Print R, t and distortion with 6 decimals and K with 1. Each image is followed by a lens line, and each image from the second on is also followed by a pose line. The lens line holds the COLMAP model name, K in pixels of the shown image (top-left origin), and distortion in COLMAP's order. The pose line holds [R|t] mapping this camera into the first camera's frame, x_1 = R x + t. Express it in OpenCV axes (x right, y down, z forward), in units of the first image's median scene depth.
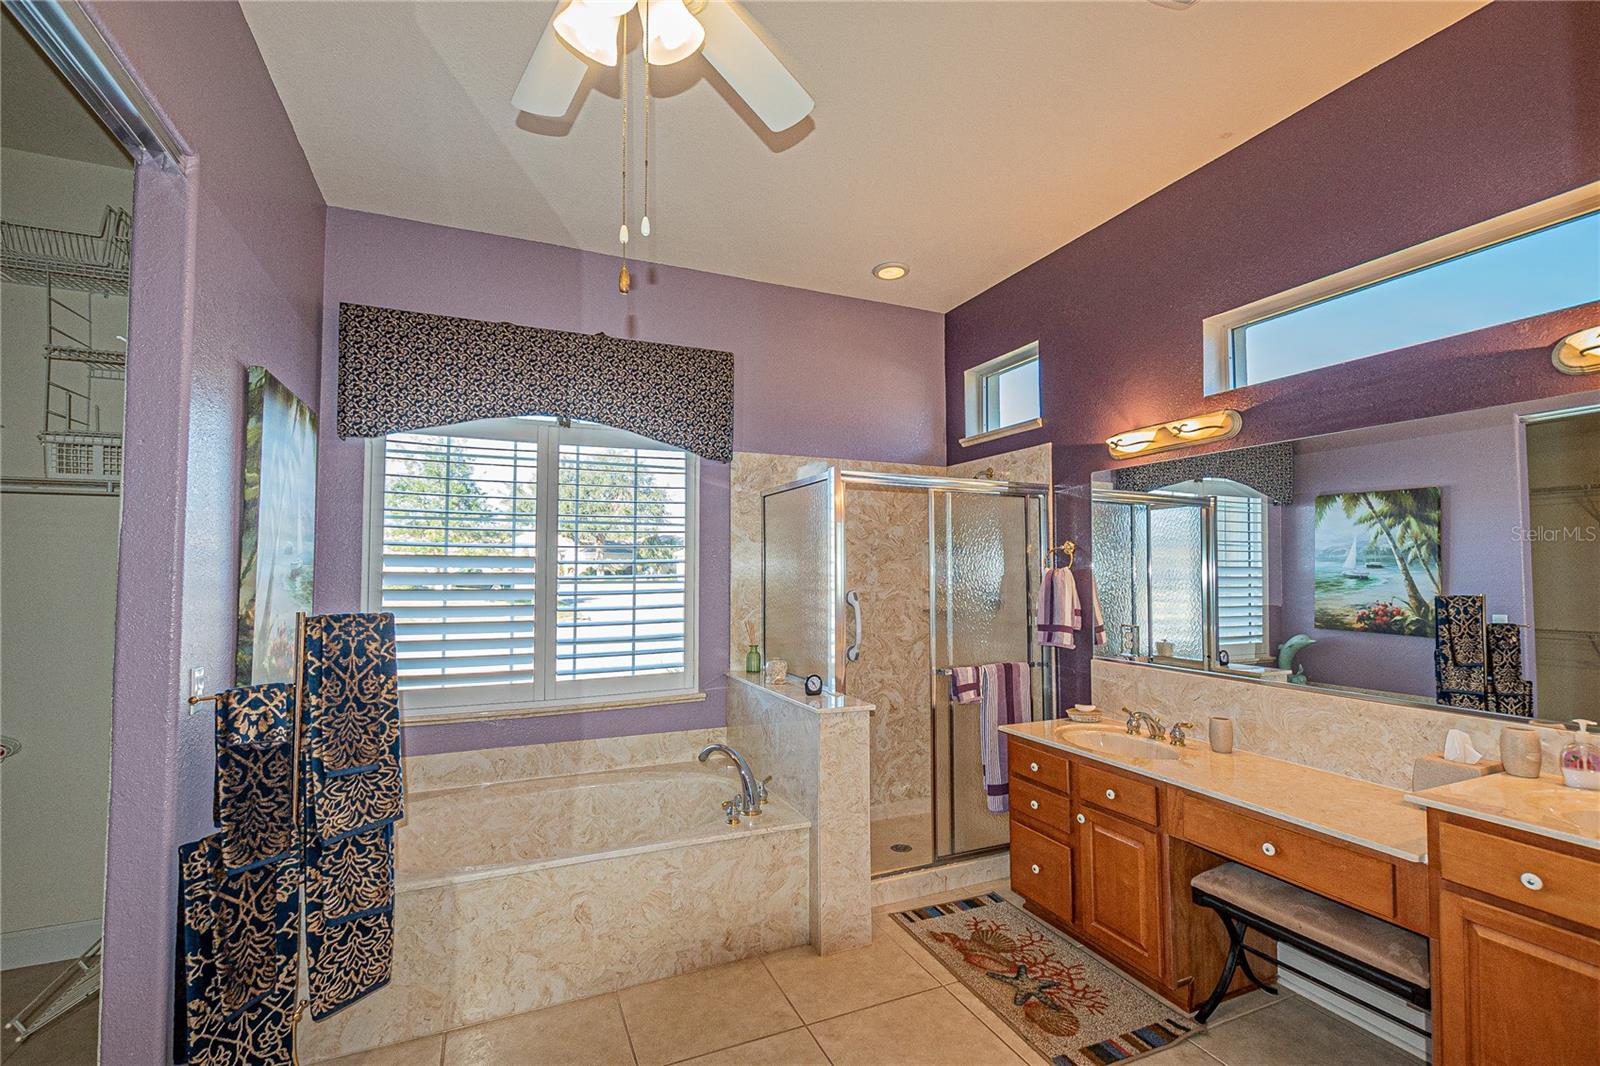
lens RADIAL K [[692.5, 0, 792.0], [0, 692.5, 539.2], [0, 0, 1]] dist [0.010604, -0.007034]
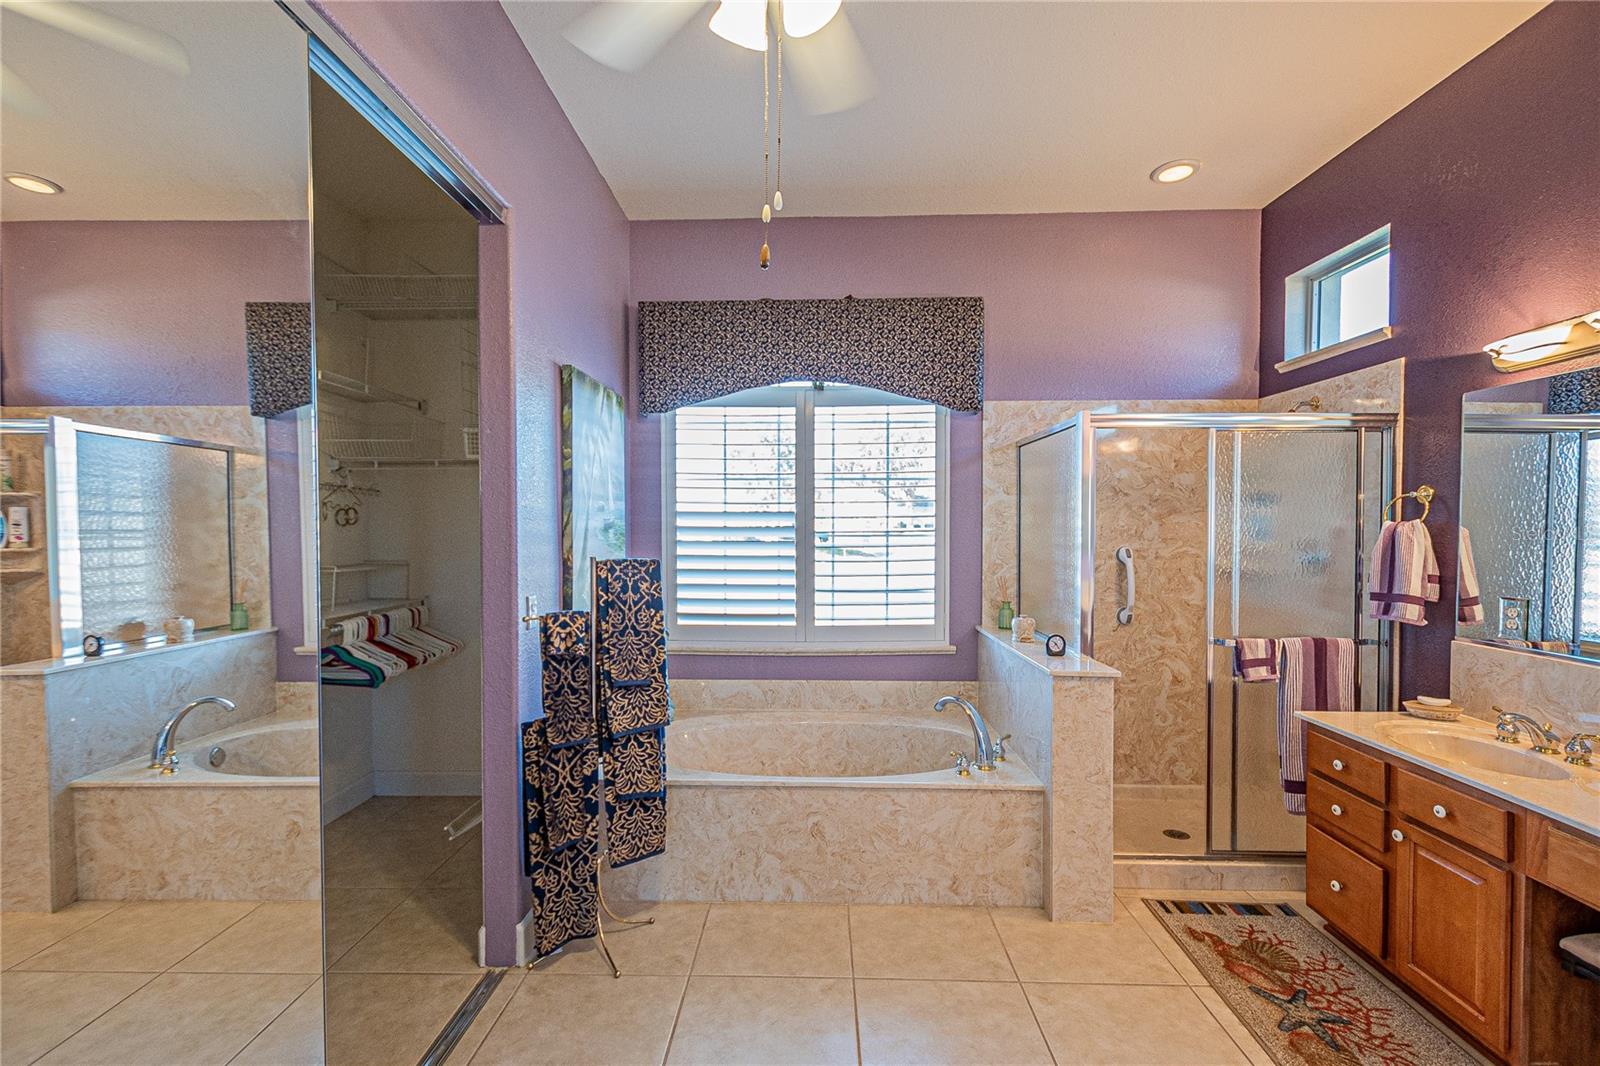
lens RADIAL K [[692.5, 0, 792.0], [0, 692.5, 539.2], [0, 0, 1]] dist [0.010604, -0.007034]
pose [[0.902869, 0.008769, -0.429827, 0.119061], [0.019637, 0.997907, 0.061606, 0.000747], [0.429468, -0.064063, 0.900807, 0.005628]]
